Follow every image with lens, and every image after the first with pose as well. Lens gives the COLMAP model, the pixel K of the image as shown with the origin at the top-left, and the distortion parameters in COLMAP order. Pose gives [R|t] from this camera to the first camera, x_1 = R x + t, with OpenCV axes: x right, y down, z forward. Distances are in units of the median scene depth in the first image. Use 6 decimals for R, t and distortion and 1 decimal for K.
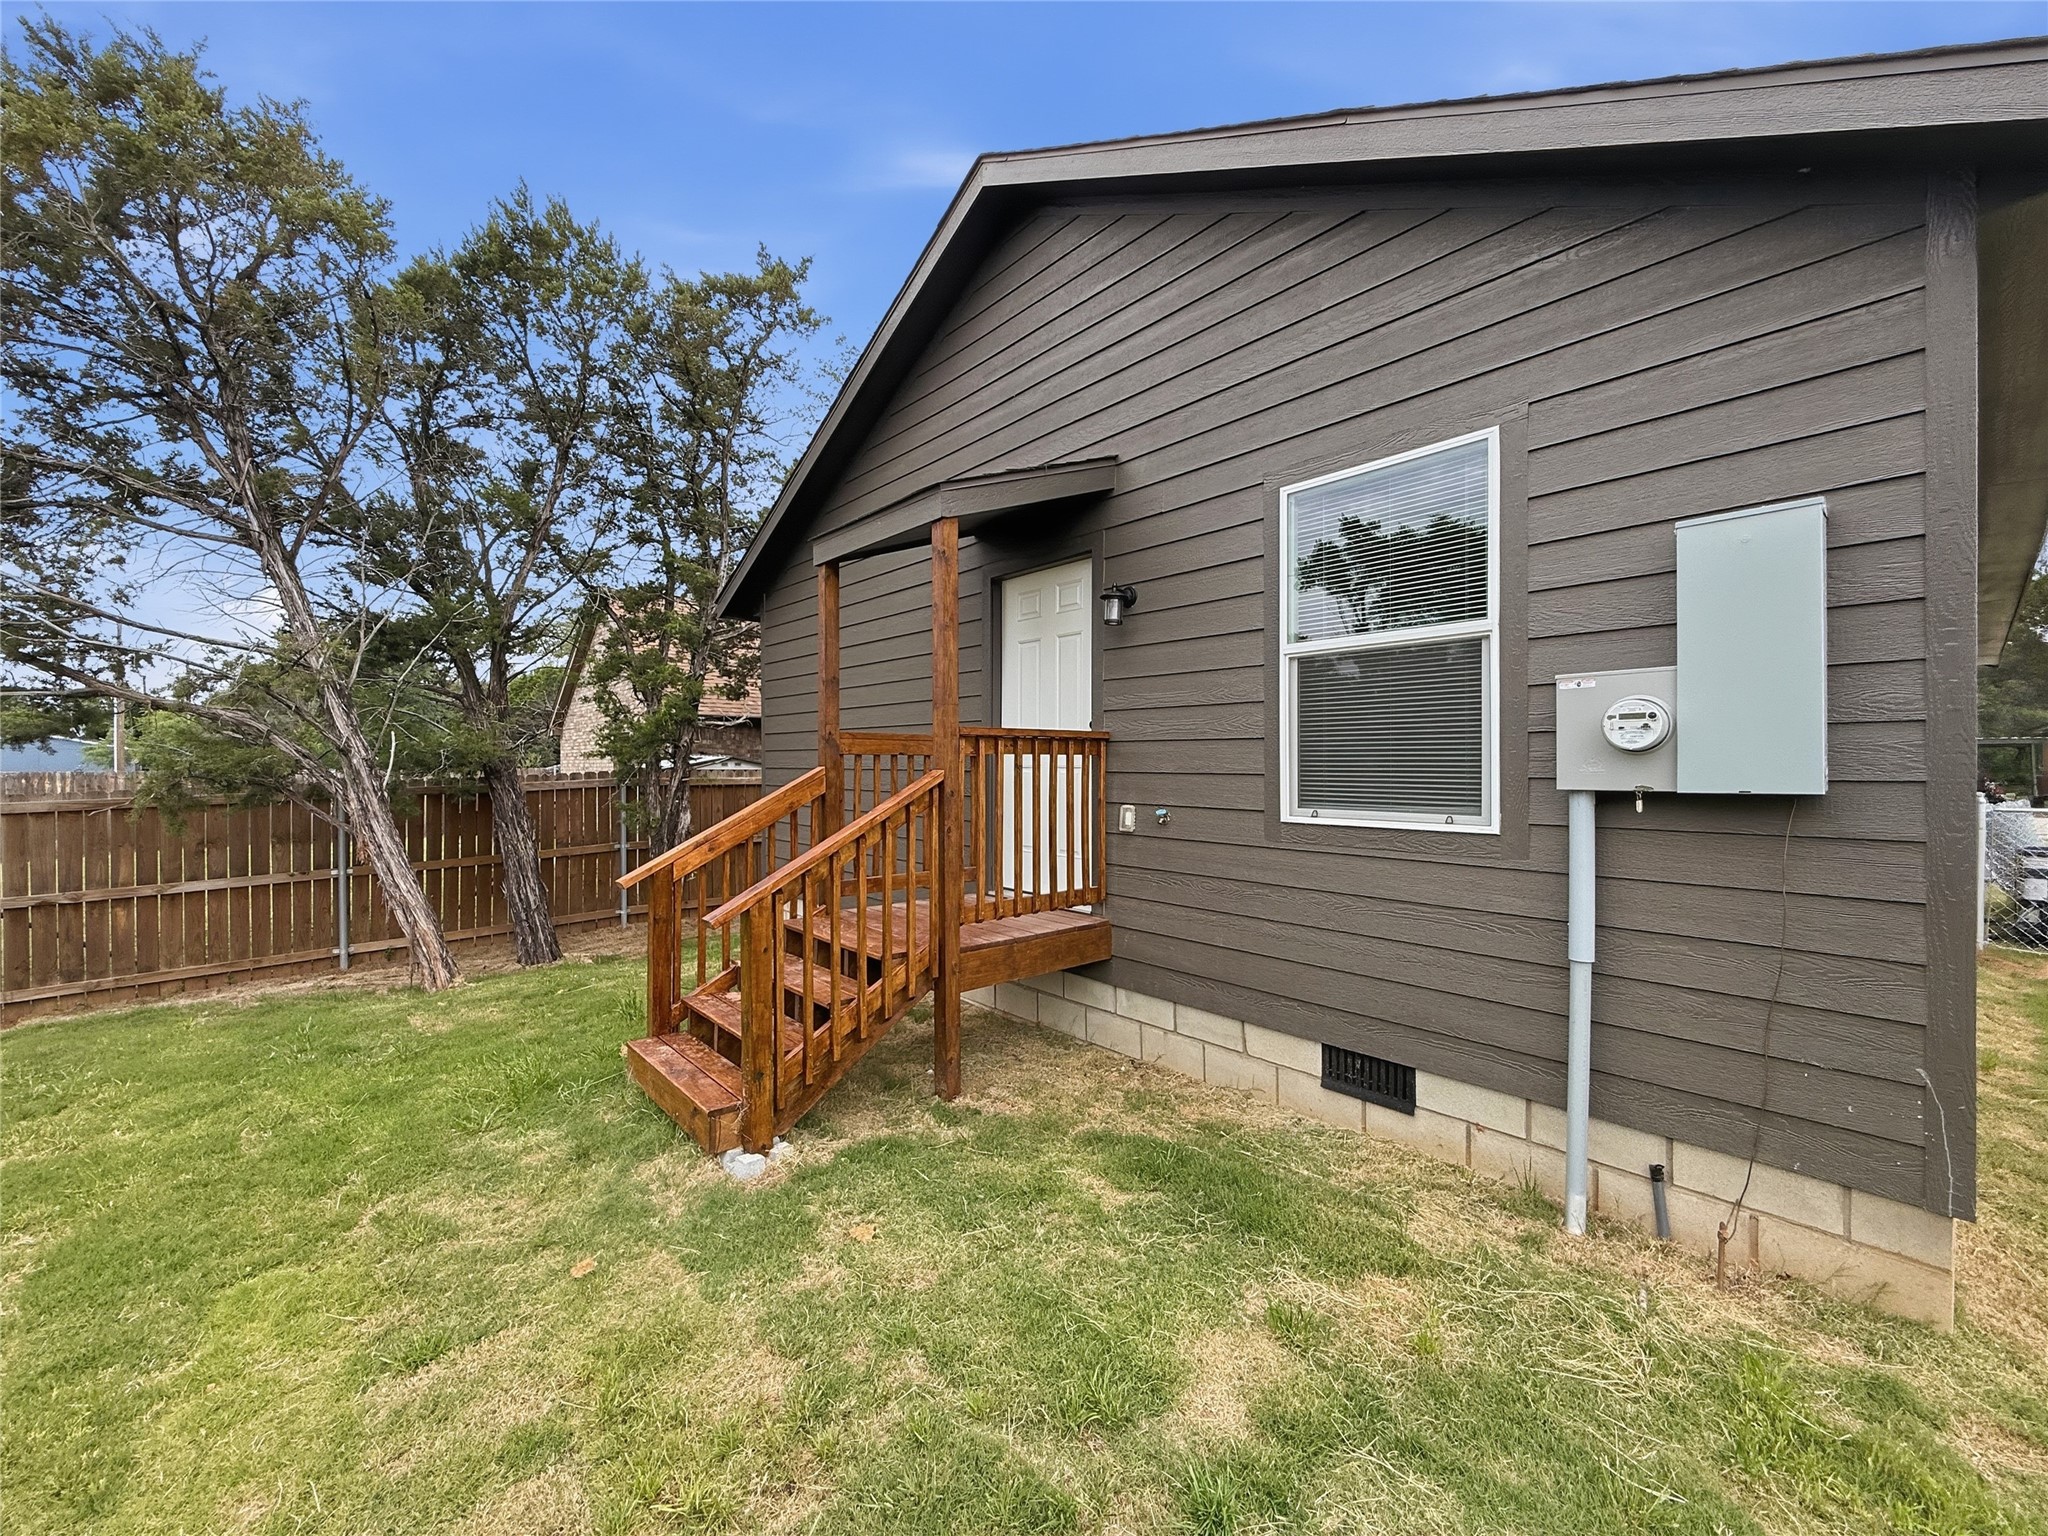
lens RADIAL K [[835.6, 0, 1025.8], [0, 835.6, 755.3], [0, 0, 1]] dist [-0.000539, 0.000019]
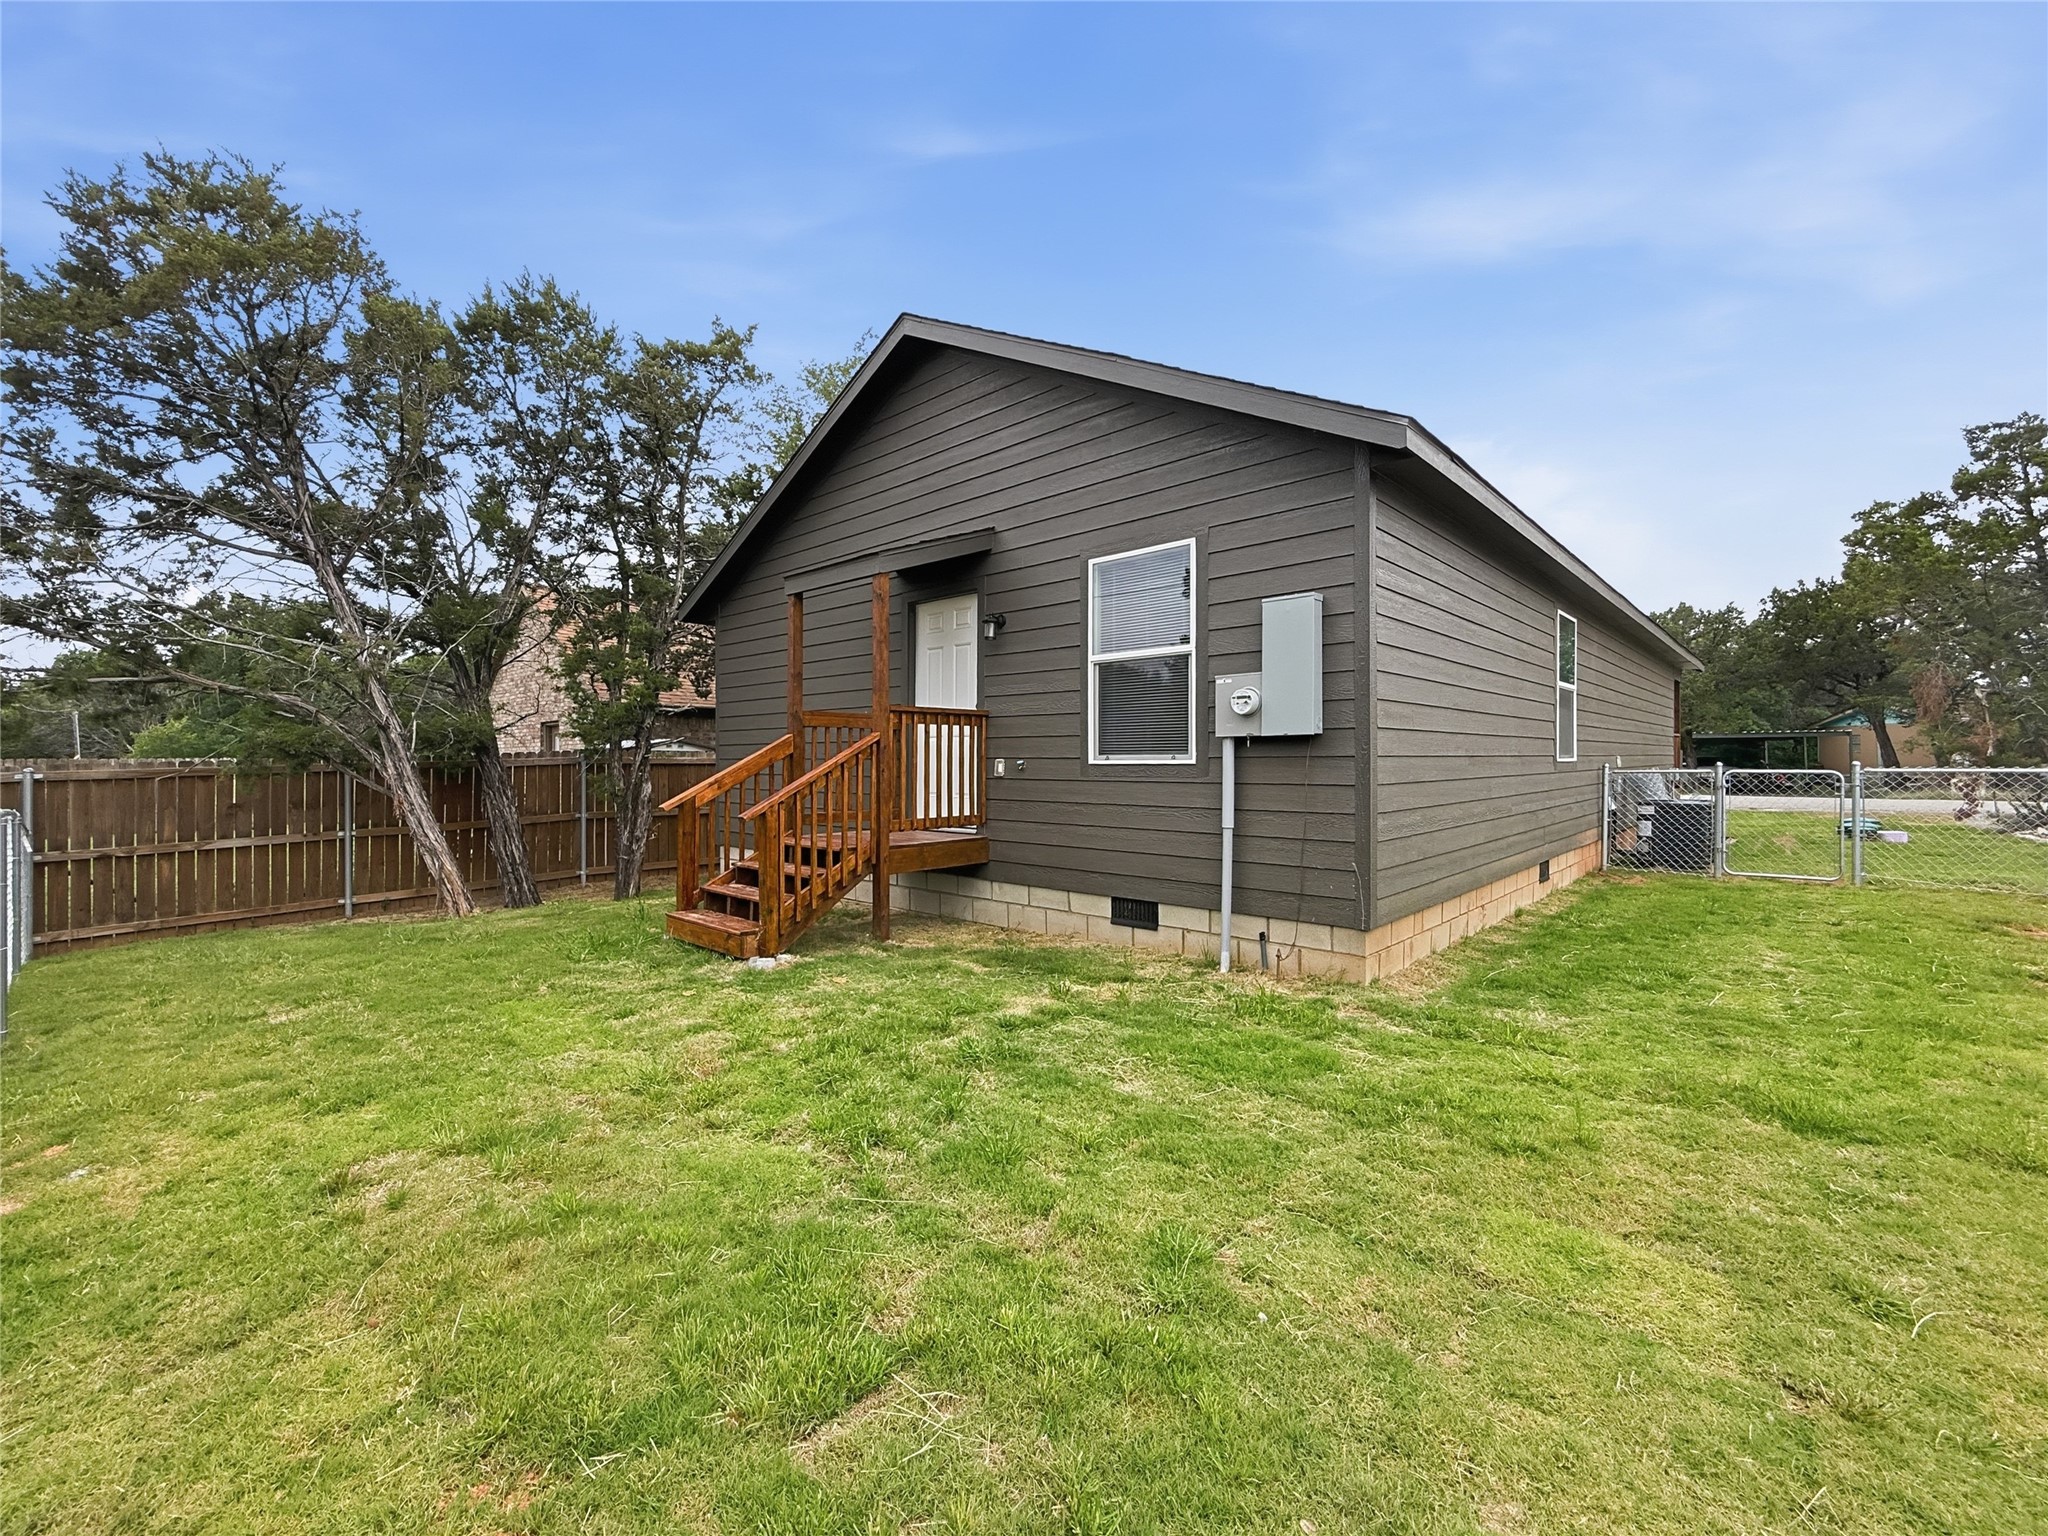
lens RADIAL K [[847.6, 0, 1011.4], [0, 847.6, 731.1], [0, 0, 1]] dist [-0.002653, -0.000324]
pose [[0.995923, 0.002849, 0.090167, 0.004241], [-0.000739, 0.999725, -0.023424, 0.042540], [-0.090209, 0.023262, 0.995651, -0.499948]]
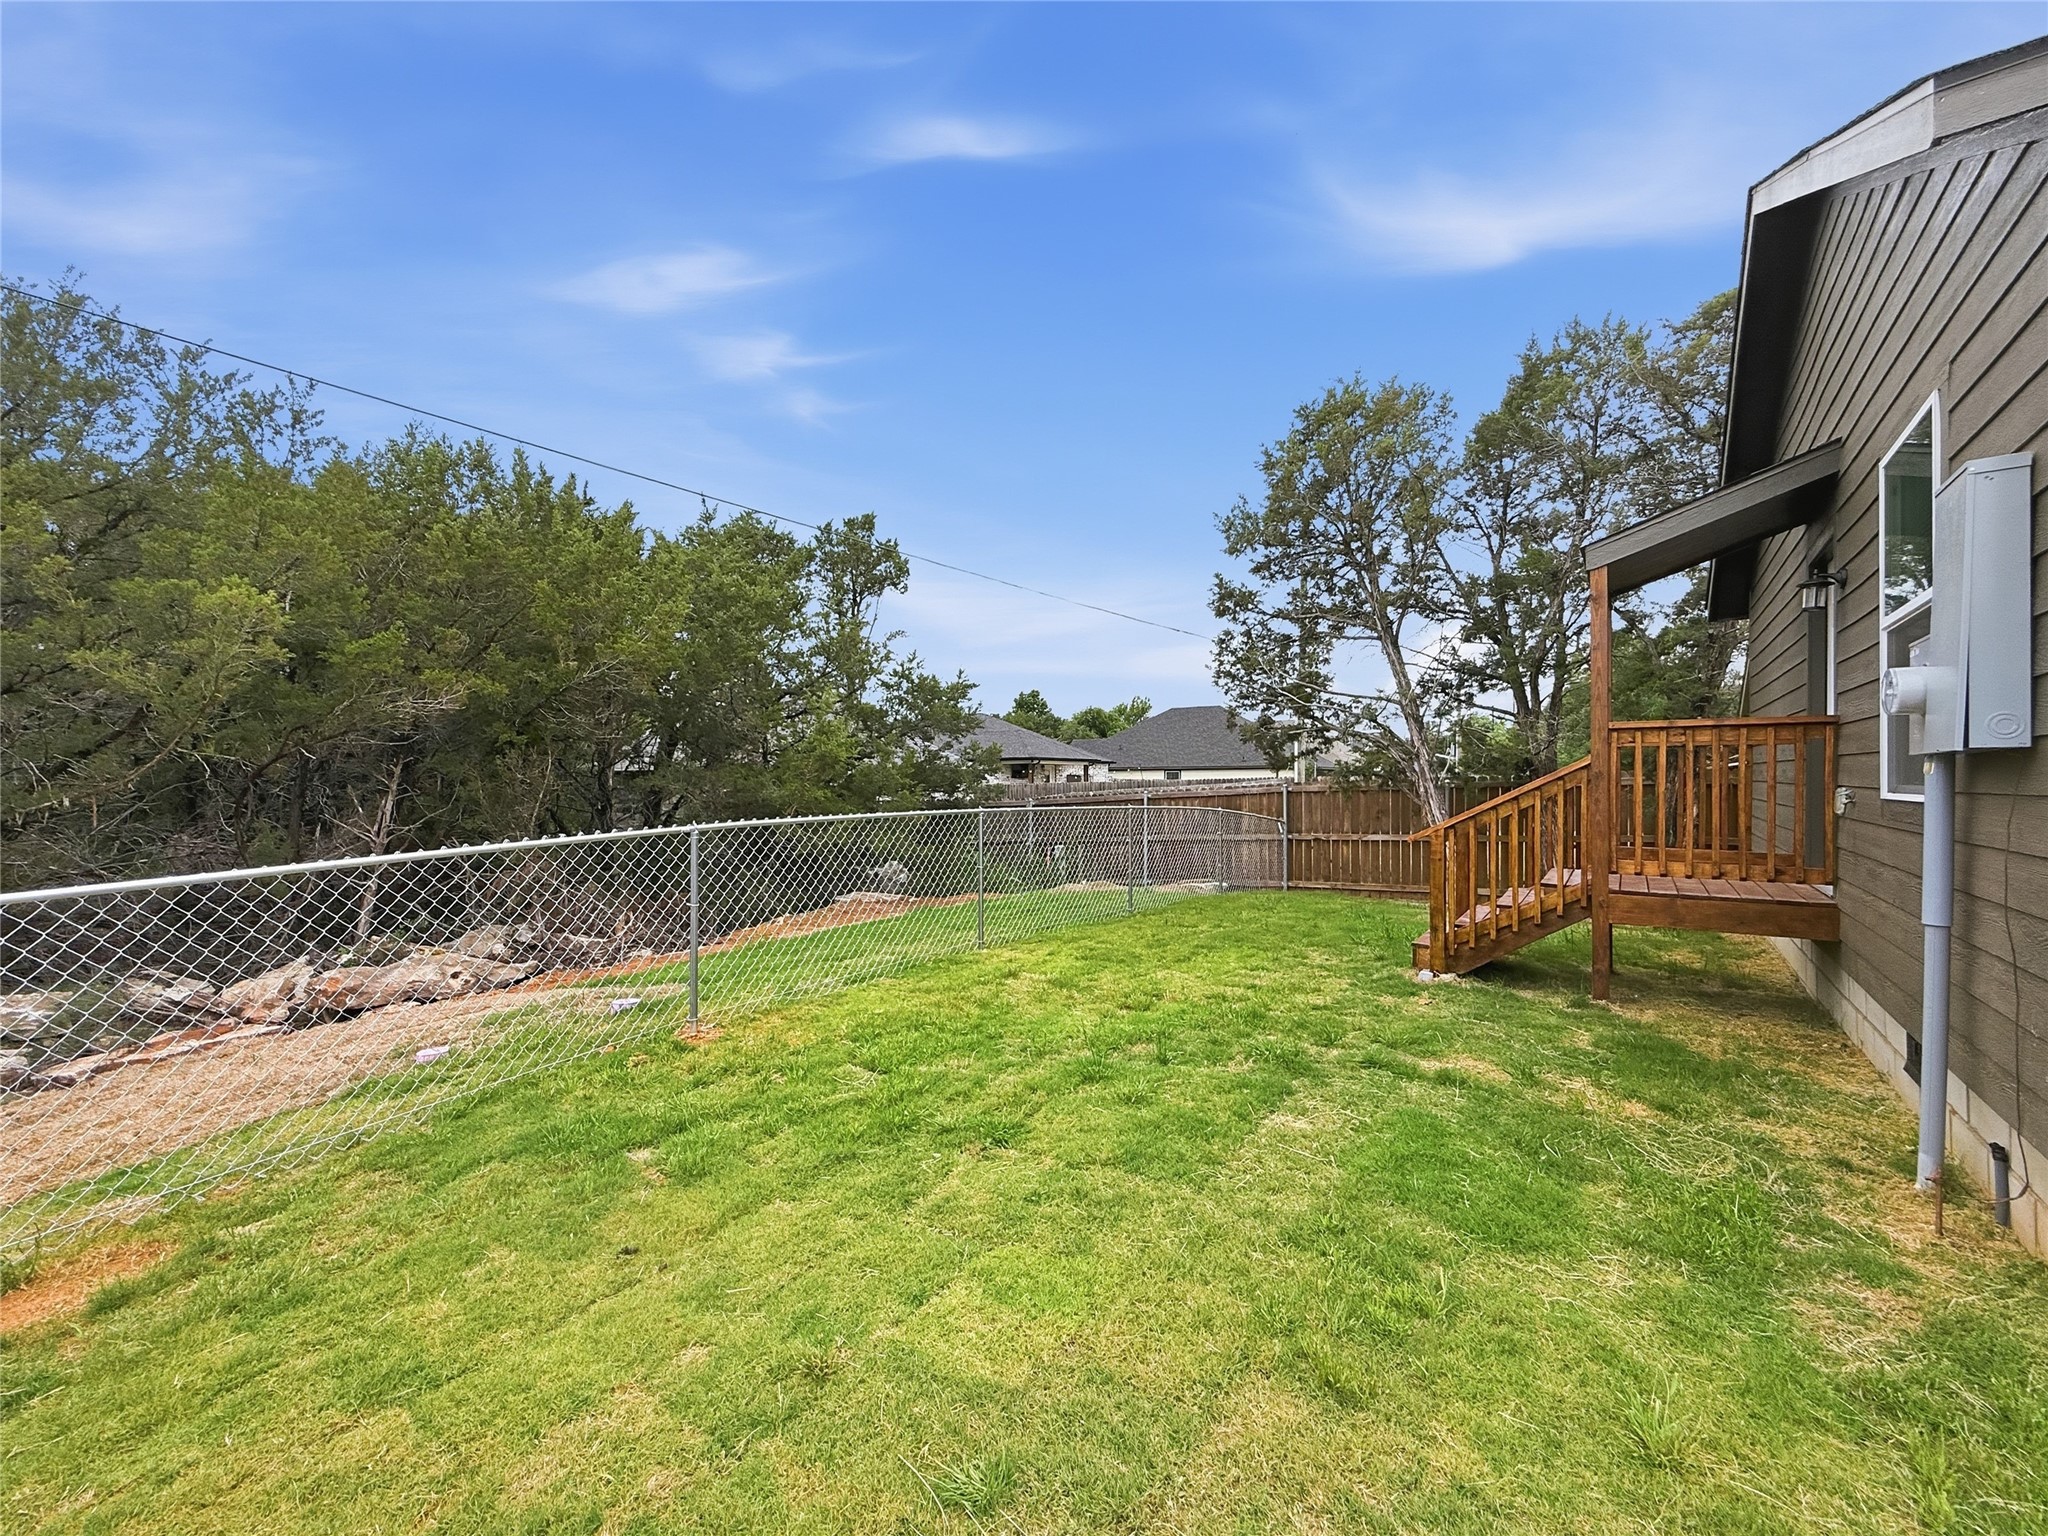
lens RADIAL K [[819.8, 0, 1024.0], [0, 819.8, 768.0], [0, 0, 1]] dist [0.002106, 0.000113]
pose [[0.243785, -0.006736, -0.969806, 0.786434], [0.009520, 0.999944, -0.004552, 0.026025], [0.969782, -0.008123, 0.243836, -0.182772]]
